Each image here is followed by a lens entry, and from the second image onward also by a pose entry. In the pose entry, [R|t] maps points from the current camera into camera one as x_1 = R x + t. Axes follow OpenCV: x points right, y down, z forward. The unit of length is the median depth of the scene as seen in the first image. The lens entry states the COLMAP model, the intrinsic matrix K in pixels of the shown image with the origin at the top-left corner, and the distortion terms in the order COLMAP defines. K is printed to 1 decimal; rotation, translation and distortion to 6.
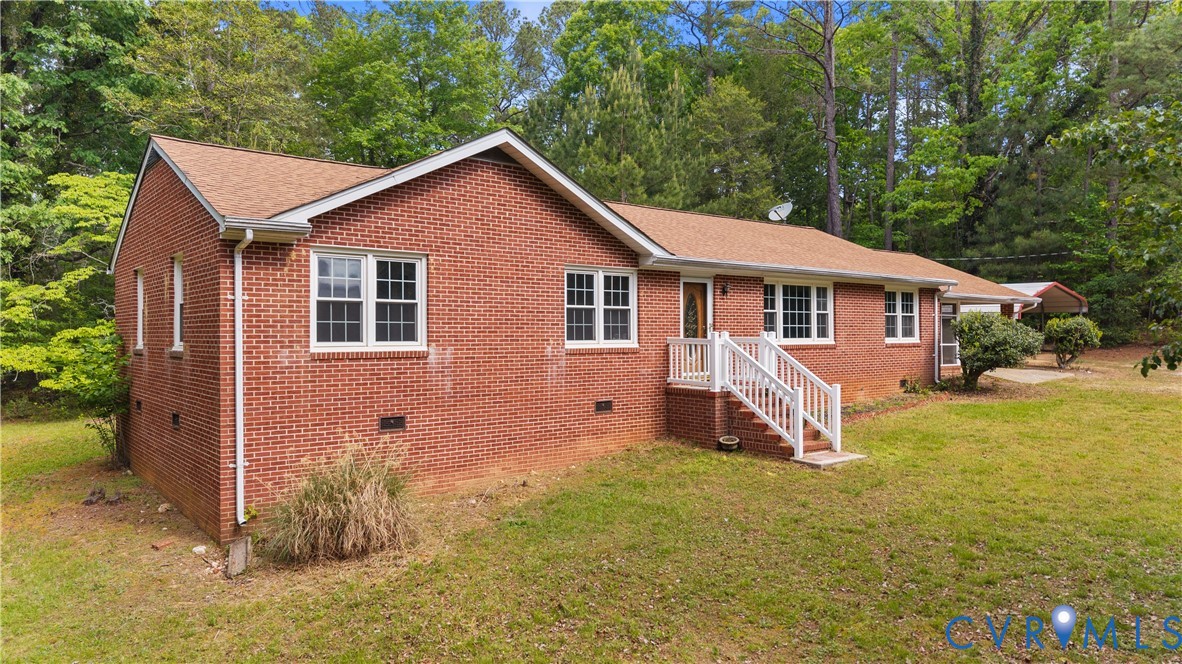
lens RADIAL K [[837.1, 0, 591.0], [0, 837.1, 332.0], [0, 0, 1]] dist [0.002790, 0.000024]
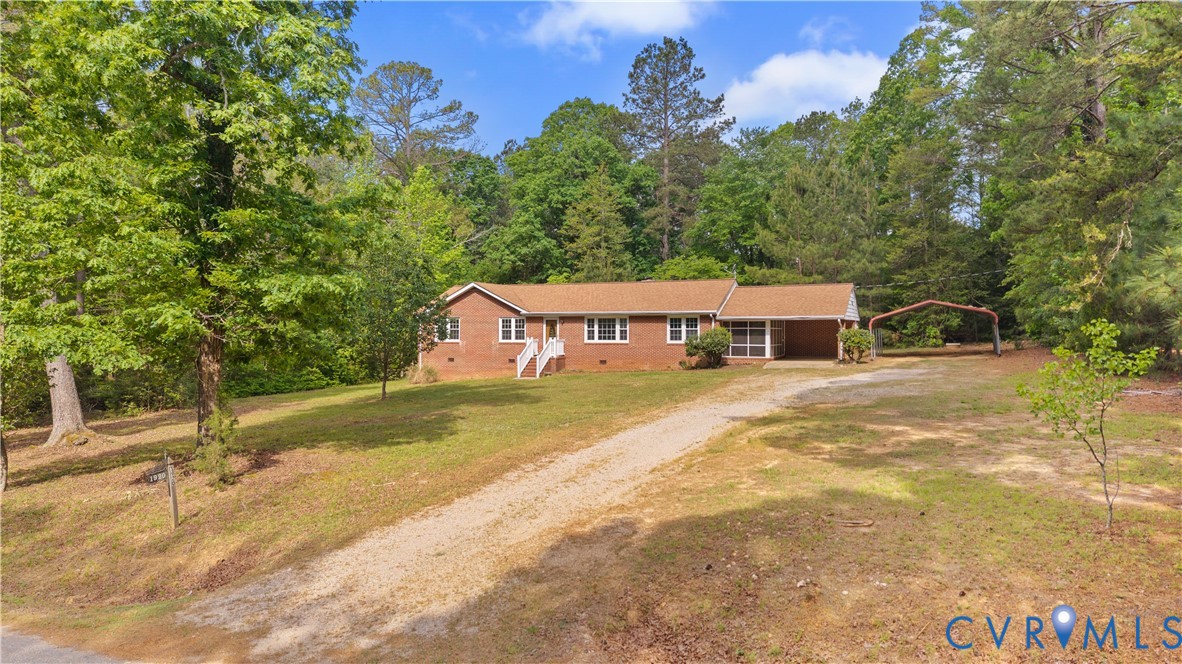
lens RADIAL K [[837.1, 0, 591.0], [0, 837.1, 332.0], [0, 0, 1]] dist [0.002790, 0.000024]
pose [[0.450451, 0.001462, -0.892800, 2.608563], [0.000064, 0.999999, 0.001670, -0.021932], [0.892801, -0.000809, 0.450450, -0.144501]]
